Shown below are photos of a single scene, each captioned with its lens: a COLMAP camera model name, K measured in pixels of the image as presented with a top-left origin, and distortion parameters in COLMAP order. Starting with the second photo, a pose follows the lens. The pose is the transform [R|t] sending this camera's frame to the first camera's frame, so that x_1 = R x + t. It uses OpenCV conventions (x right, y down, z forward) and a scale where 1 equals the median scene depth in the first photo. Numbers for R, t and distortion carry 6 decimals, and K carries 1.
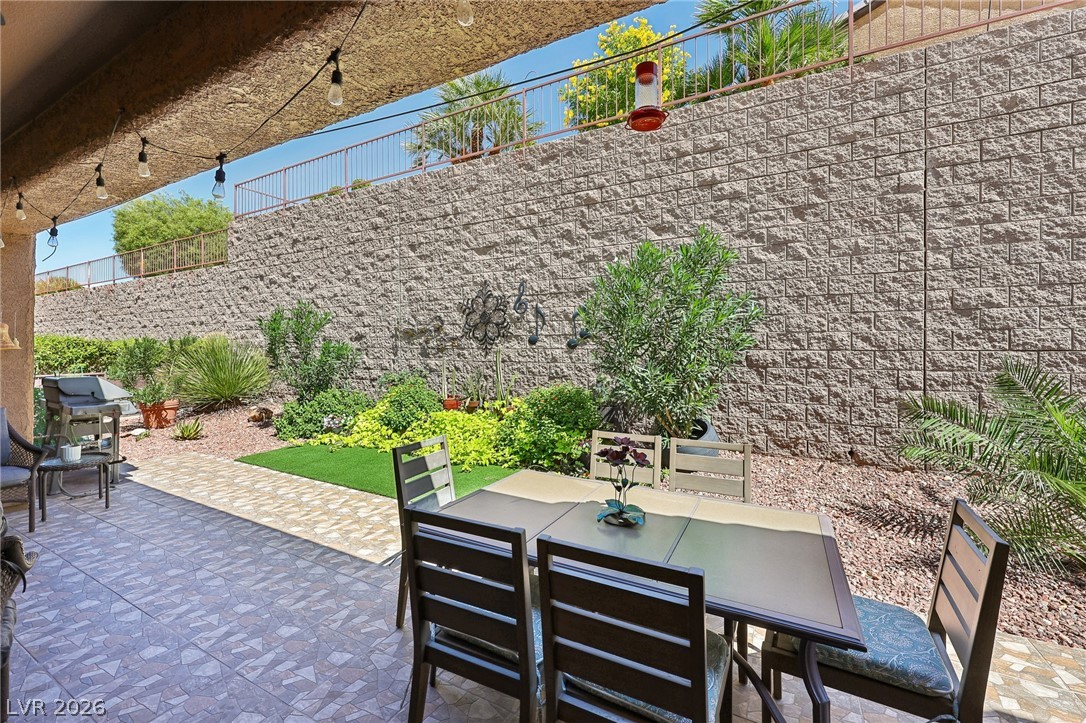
lens RADIAL K [[433.8, 0, 518.5], [0, 433.8, 345.3], [0, 0, 1]] dist [-0.002471, 0.000369]
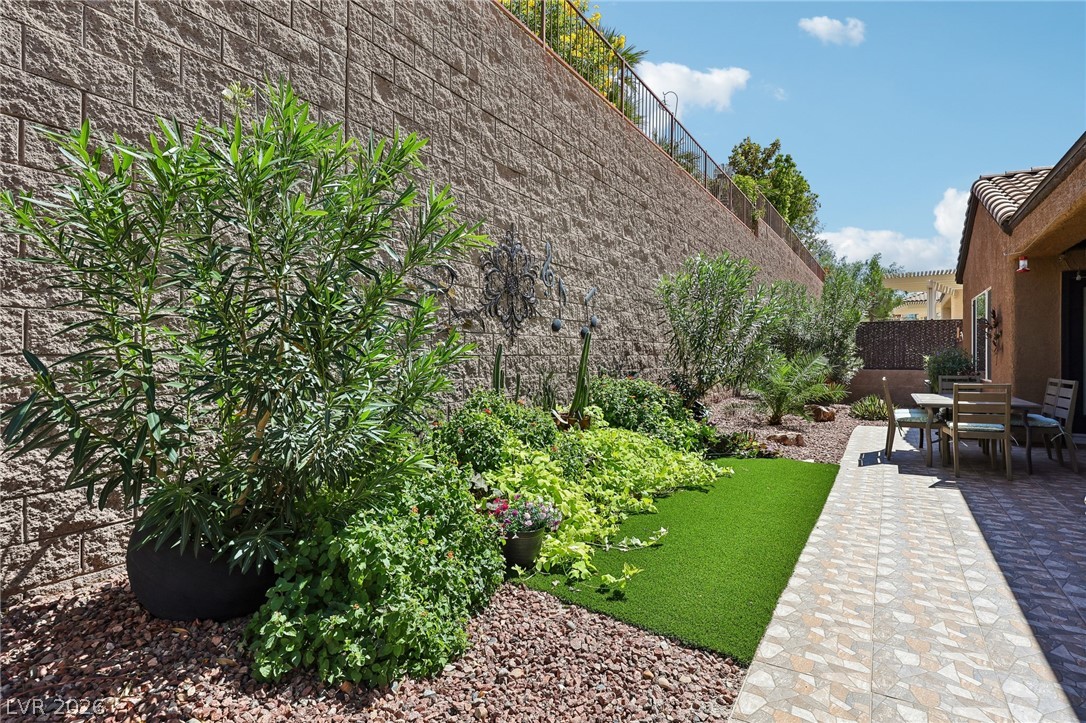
lens RADIAL K [[541.3, 0, 537.4], [0, 541.3, 358.8], [0, 0, 1]] dist [-0.000674, 0.000226]
pose [[0.062231, -0.003777, 0.998055, -0.894224], [0.003778, 0.999987, 0.003548, 0.041832], [-0.998055, 0.003550, 0.062244, 0.977810]]
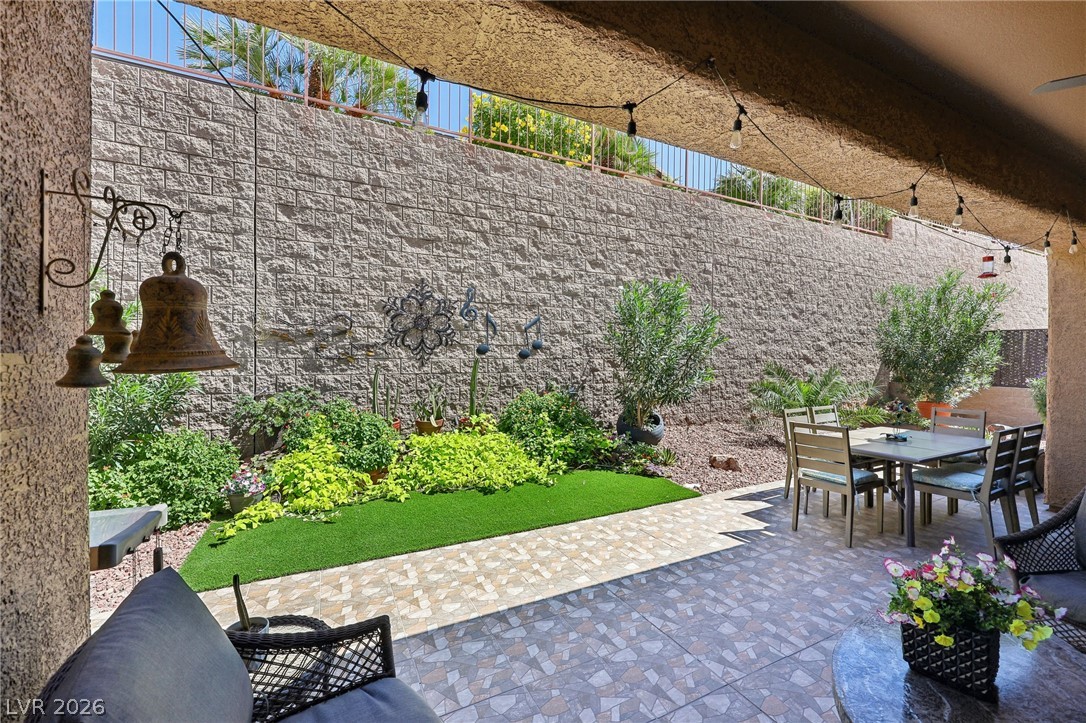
lens RADIAL K [[433.8, 0, 554.0], [0, 433.8, 358.7], [0, 0, 1]] dist [-0.002471, 0.000369]
pose [[0.565446, -0.003383, 0.824779, -0.672856], [-0.005723, 0.999951, 0.008026, -0.000890], [-0.824766, -0.009259, 0.565399, 0.325694]]
